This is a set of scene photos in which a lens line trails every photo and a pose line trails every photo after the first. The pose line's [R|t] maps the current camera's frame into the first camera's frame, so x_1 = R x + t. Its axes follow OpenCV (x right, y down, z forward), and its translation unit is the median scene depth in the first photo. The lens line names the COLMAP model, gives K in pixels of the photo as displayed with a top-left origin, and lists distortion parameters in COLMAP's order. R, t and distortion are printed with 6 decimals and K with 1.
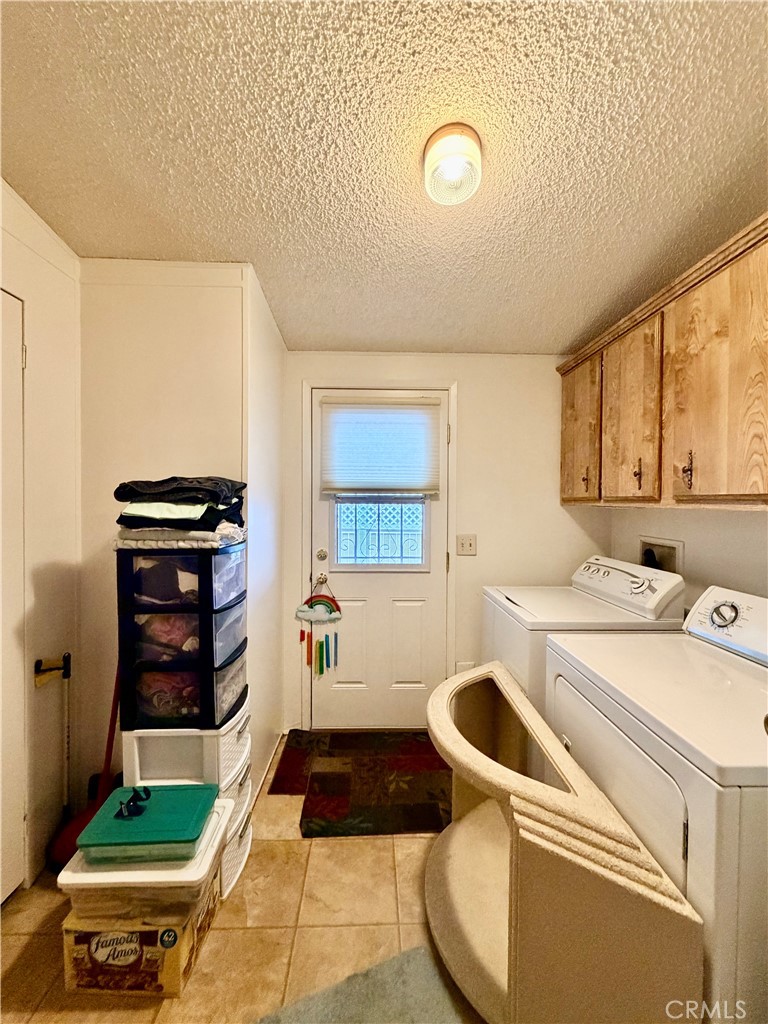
lens RADIAL K [[409.9, 0, 383.4], [0, 409.9, 509.9], [0, 0, 1]] dist [-0.000815, 0.000856]
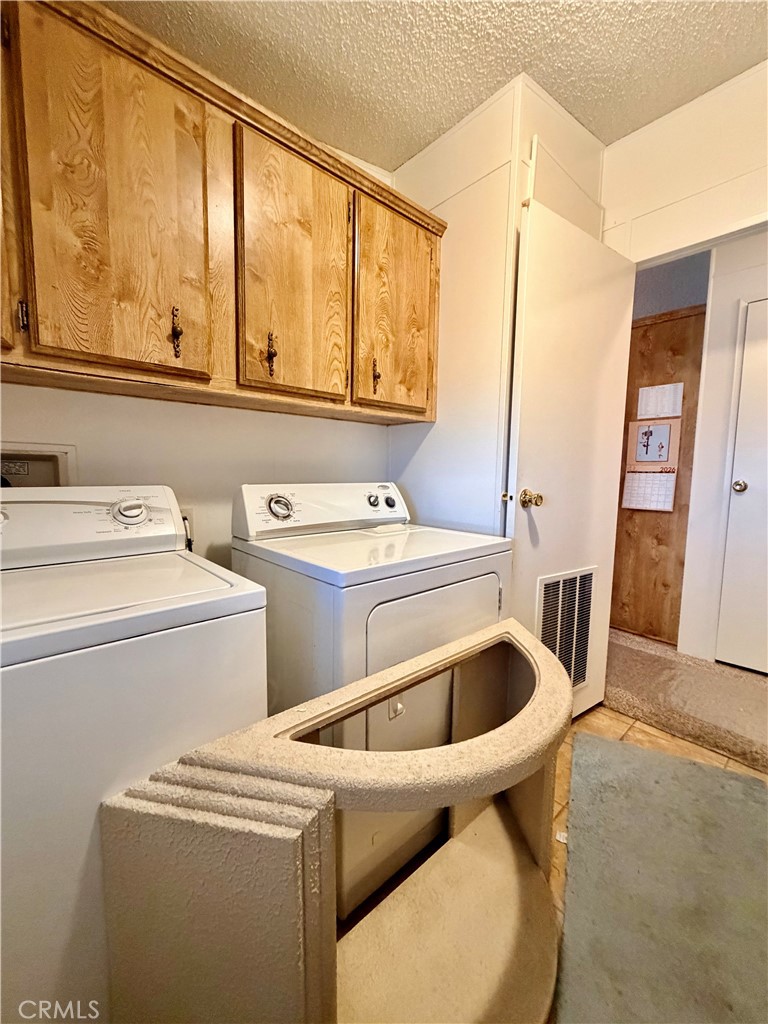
lens RADIAL K [[409.9, 0, 383.4], [0, 409.9, 509.9], [0, 0, 1]] dist [-0.000815, 0.000856]
pose [[-0.644385, -0.086563, 0.759786, -0.125496], [-0.003749, 0.993918, 0.110058, 0.143974], [-0.764692, 0.068071, -0.640790, 1.425268]]
